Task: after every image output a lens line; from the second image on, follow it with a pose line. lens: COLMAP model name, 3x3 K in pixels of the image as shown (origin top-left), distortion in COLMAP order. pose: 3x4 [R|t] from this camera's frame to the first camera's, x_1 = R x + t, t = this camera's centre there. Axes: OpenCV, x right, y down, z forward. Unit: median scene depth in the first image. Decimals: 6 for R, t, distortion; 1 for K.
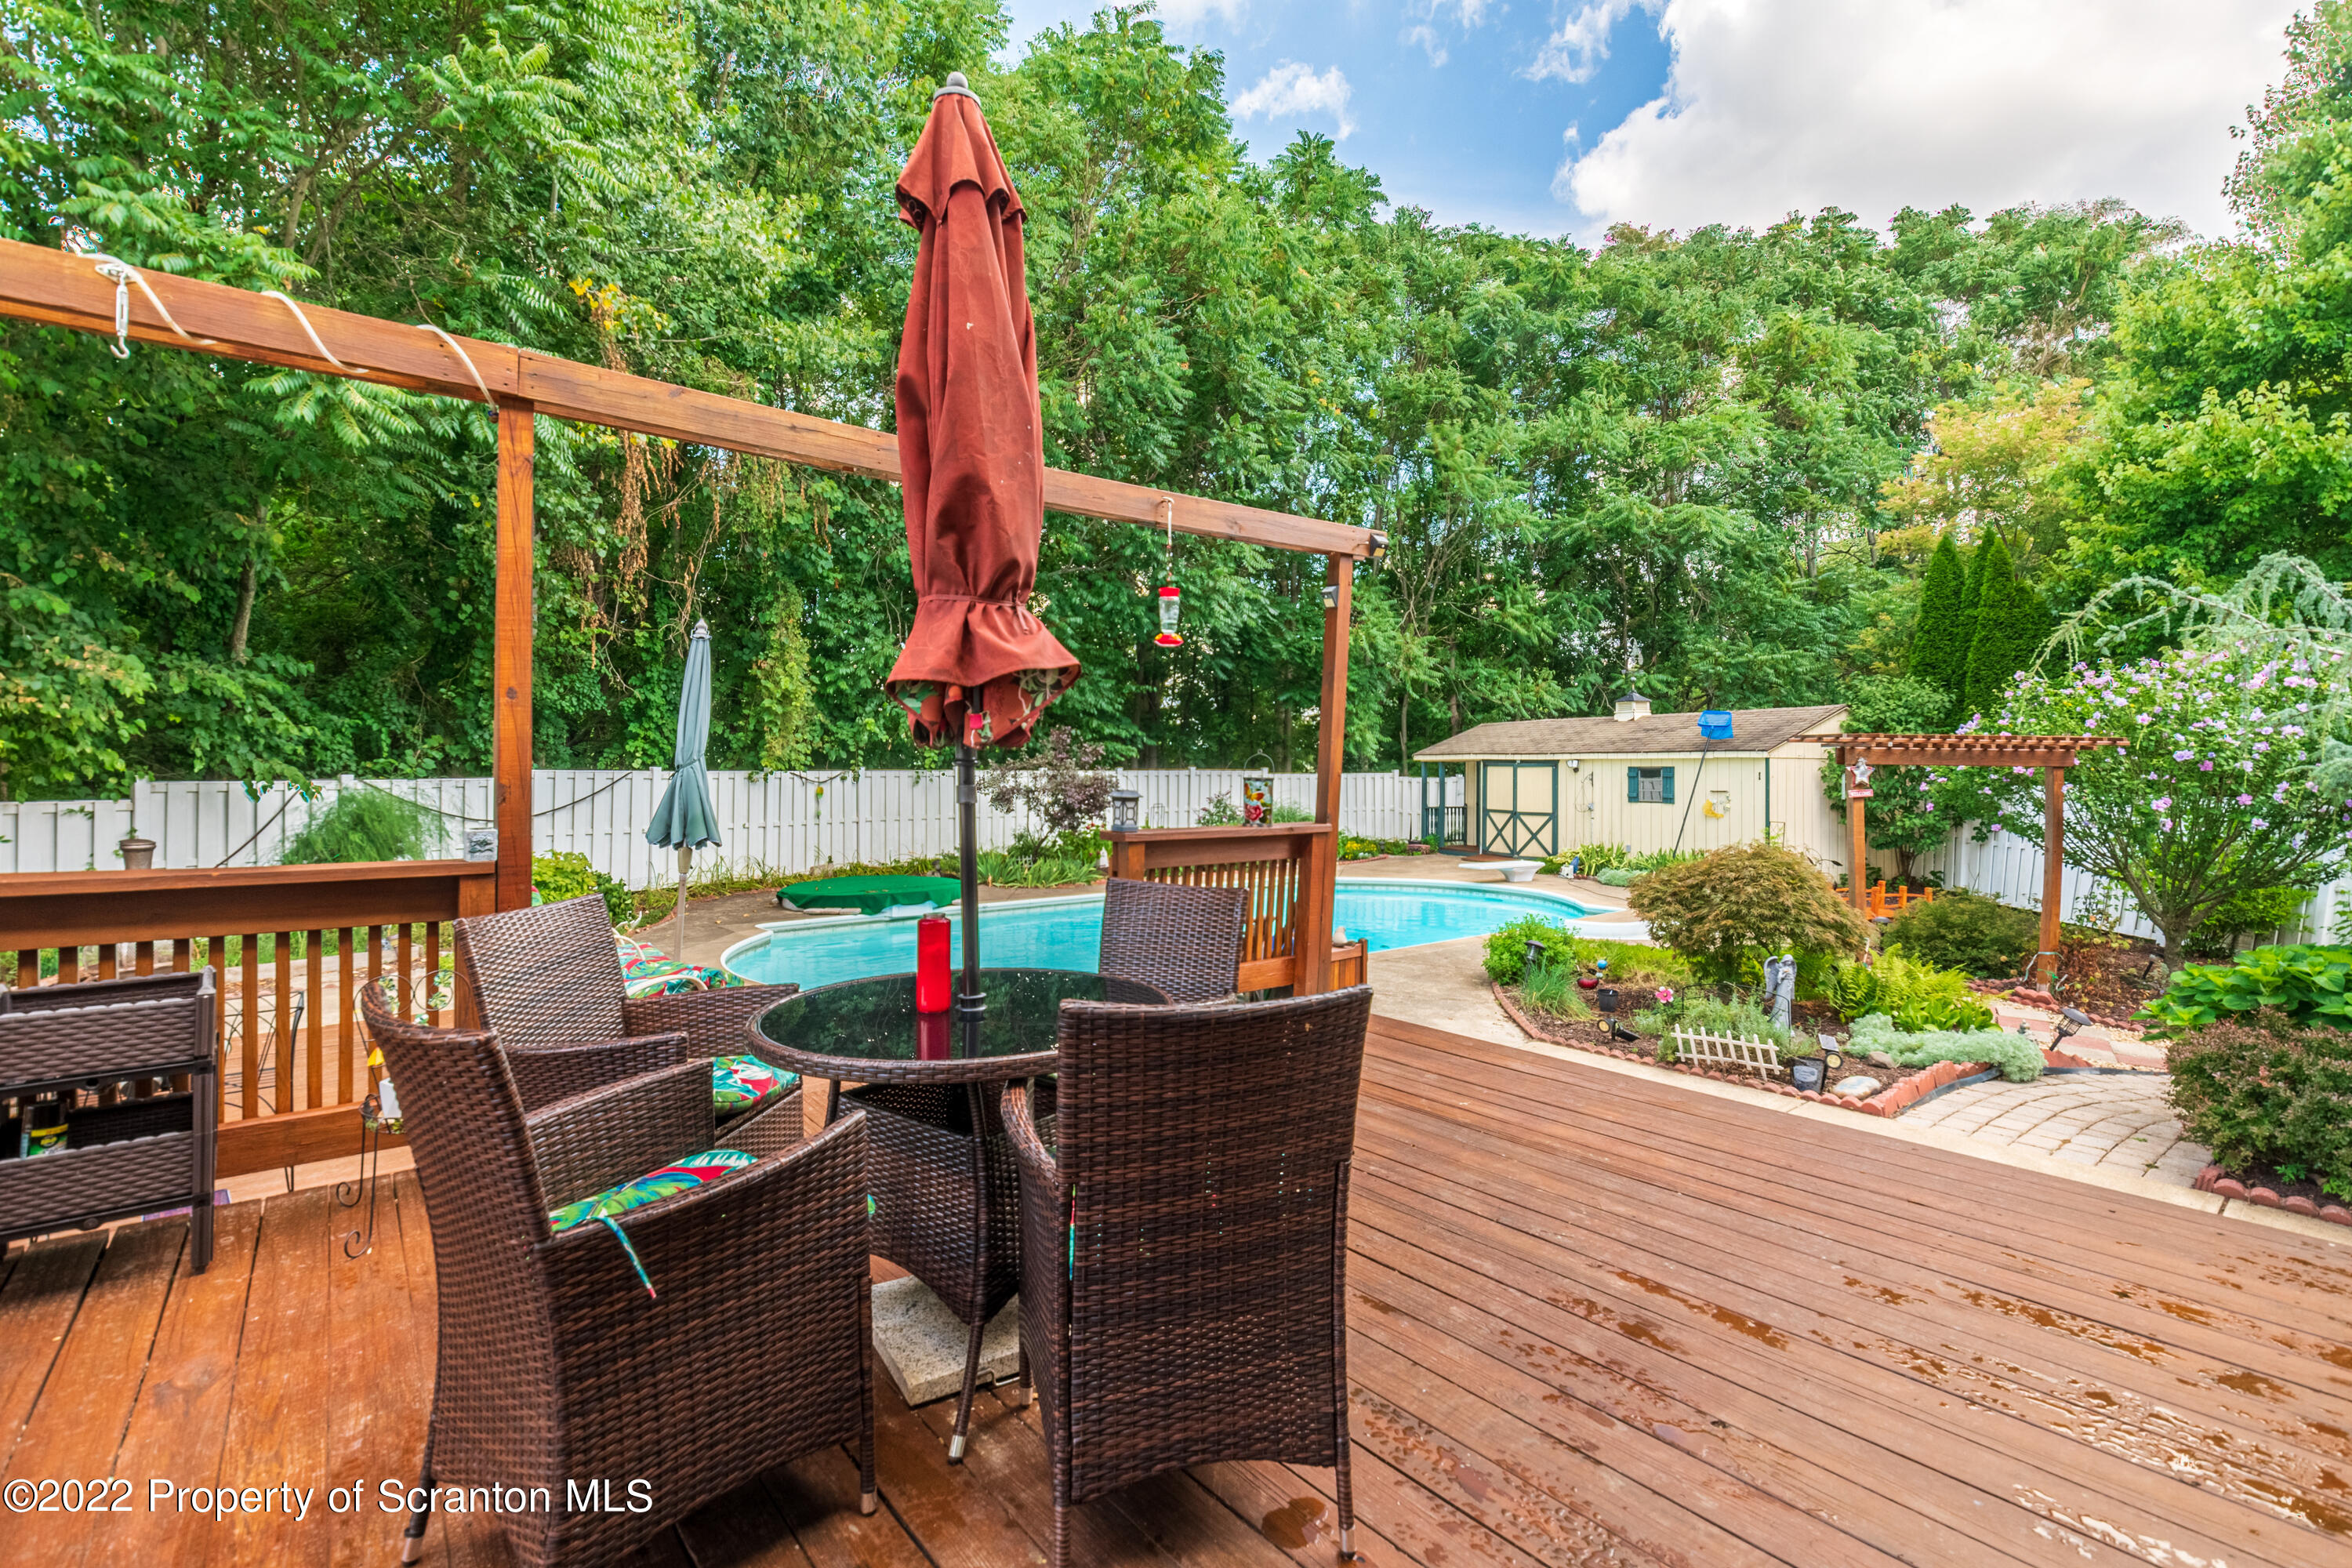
lens RADIAL K [[1055.0, 0, 1178.6], [0, 1055.0, 773.0], [0, 0, 1]] dist [-0.001578, -0.000345]
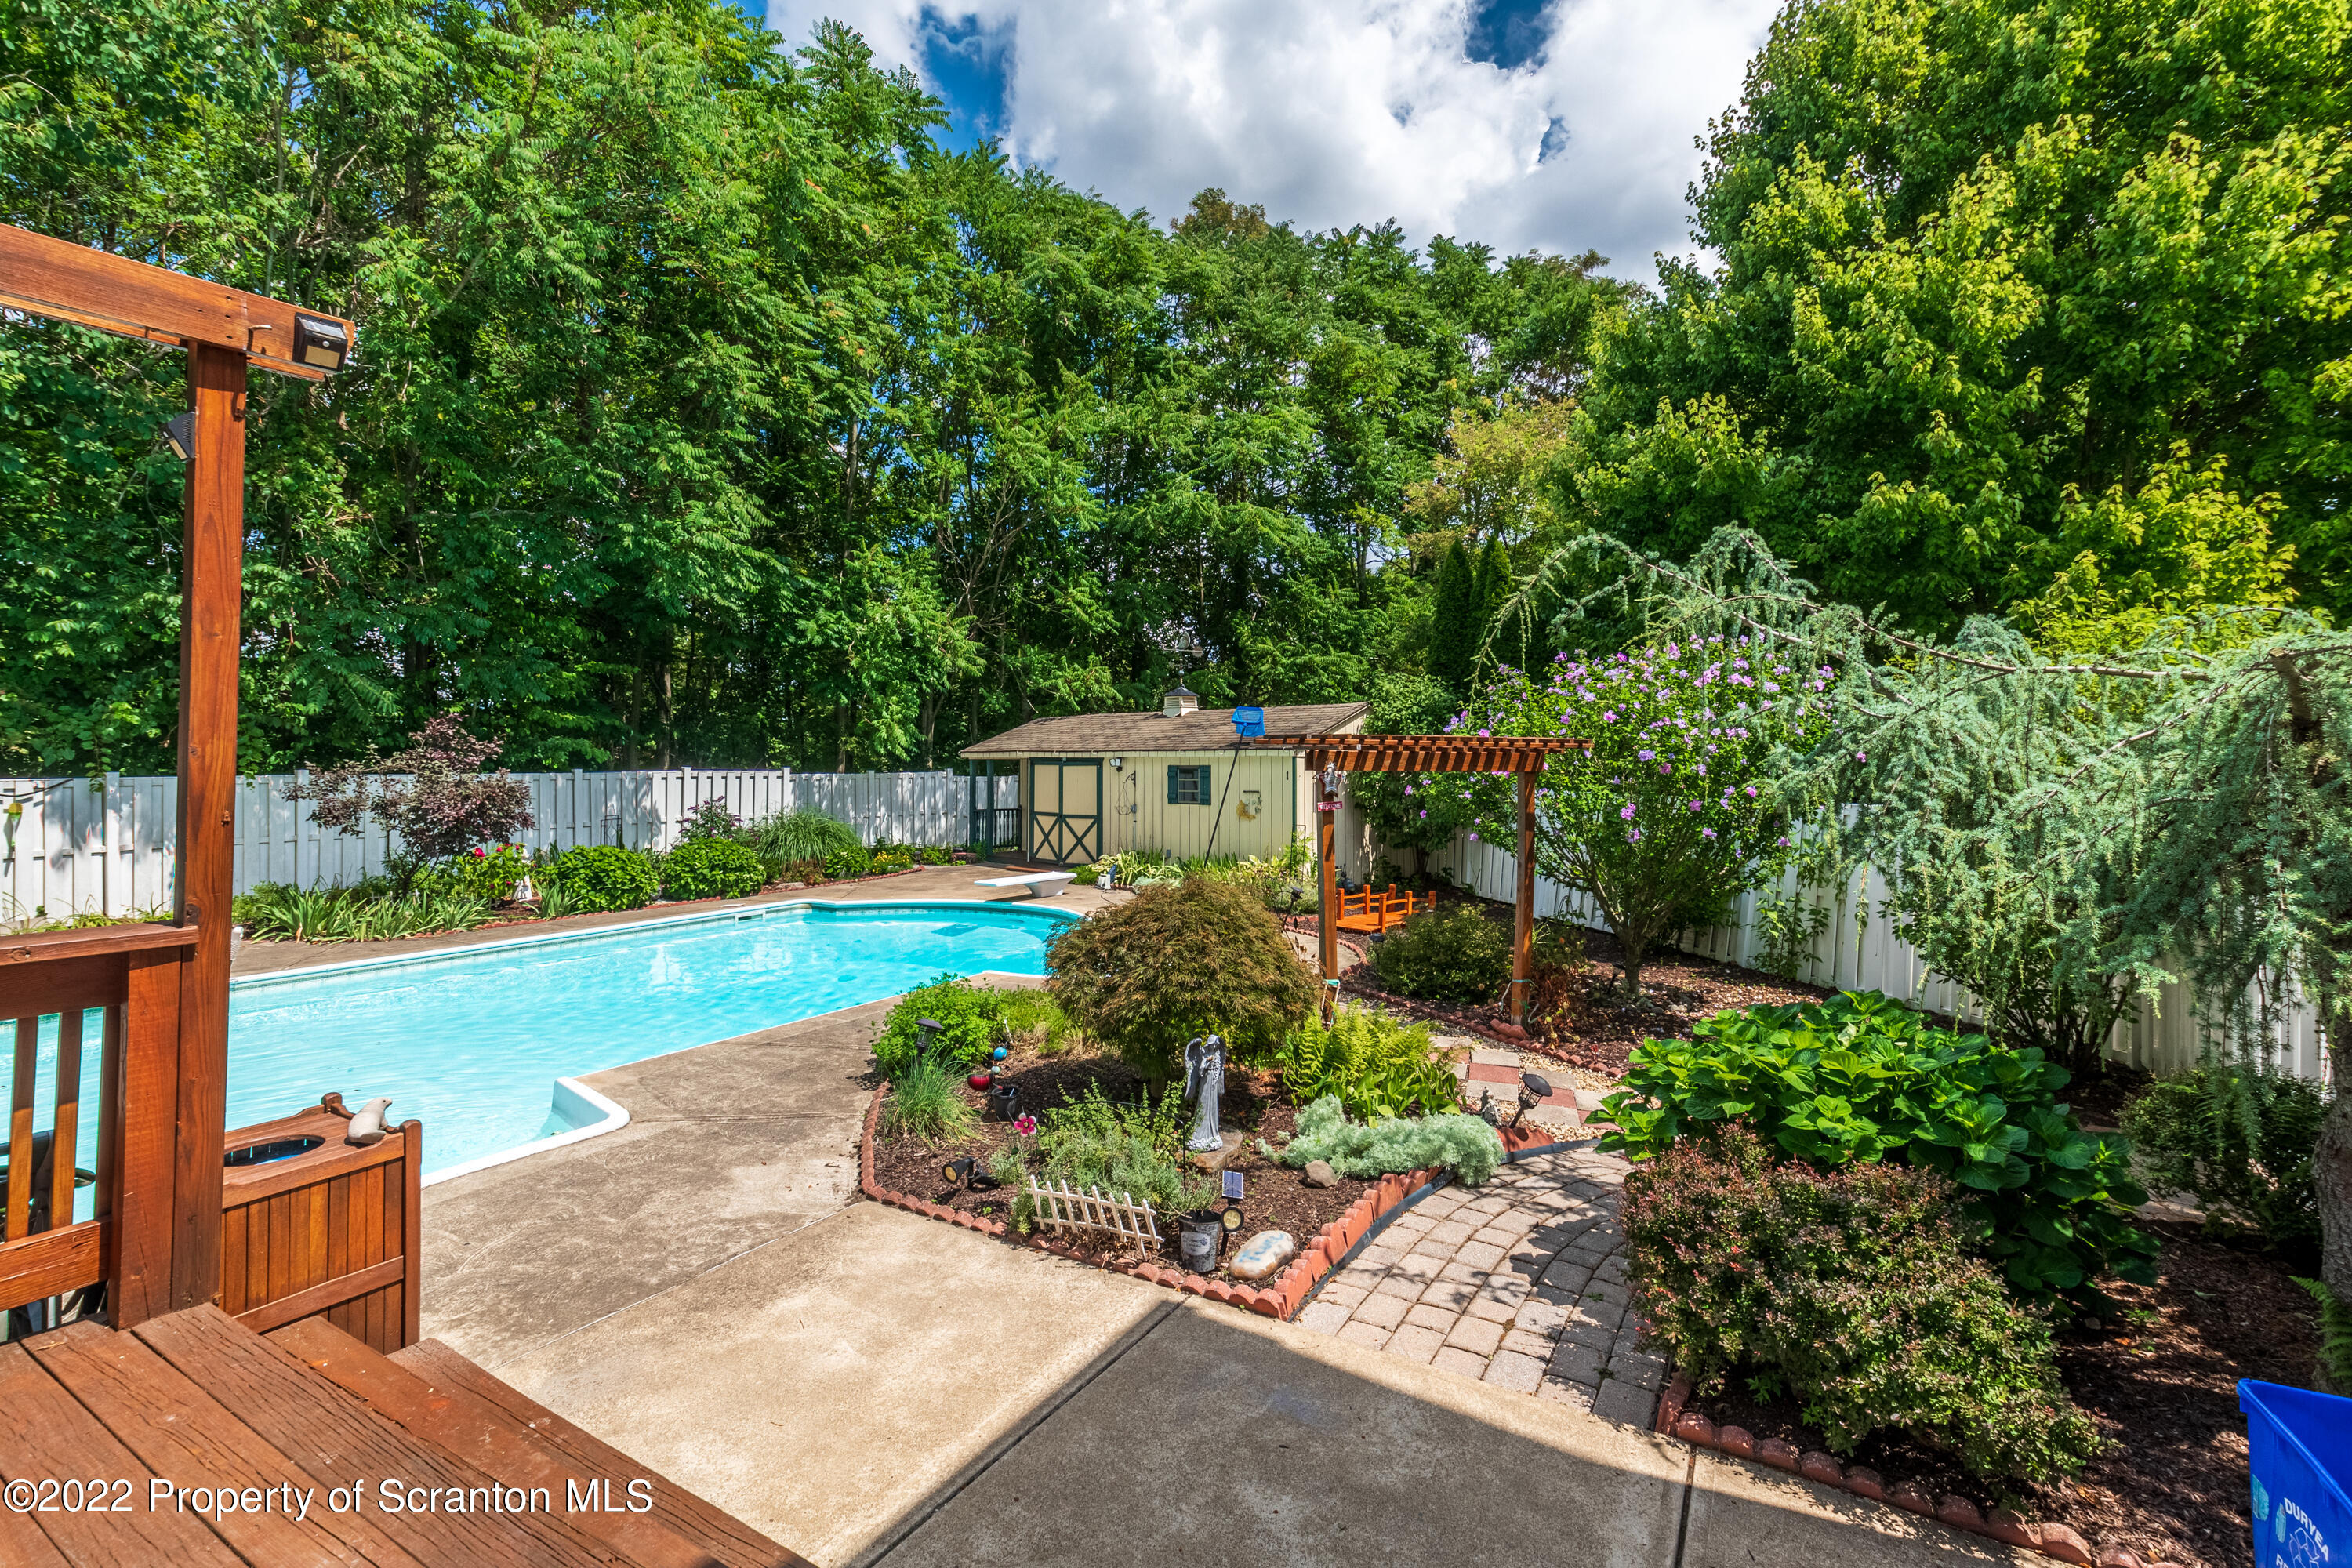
lens RADIAL K [[1055.0, 0, 1175.8], [0, 1055.0, 781.6], [0, 0, 1]] dist [-0.001578, -0.000345]
pose [[0.941331, -0.011507, 0.337288, 0.135492], [0.006528, 0.999852, 0.015890, -0.007145], [-0.337421, -0.012756, 0.941267, 0.141300]]
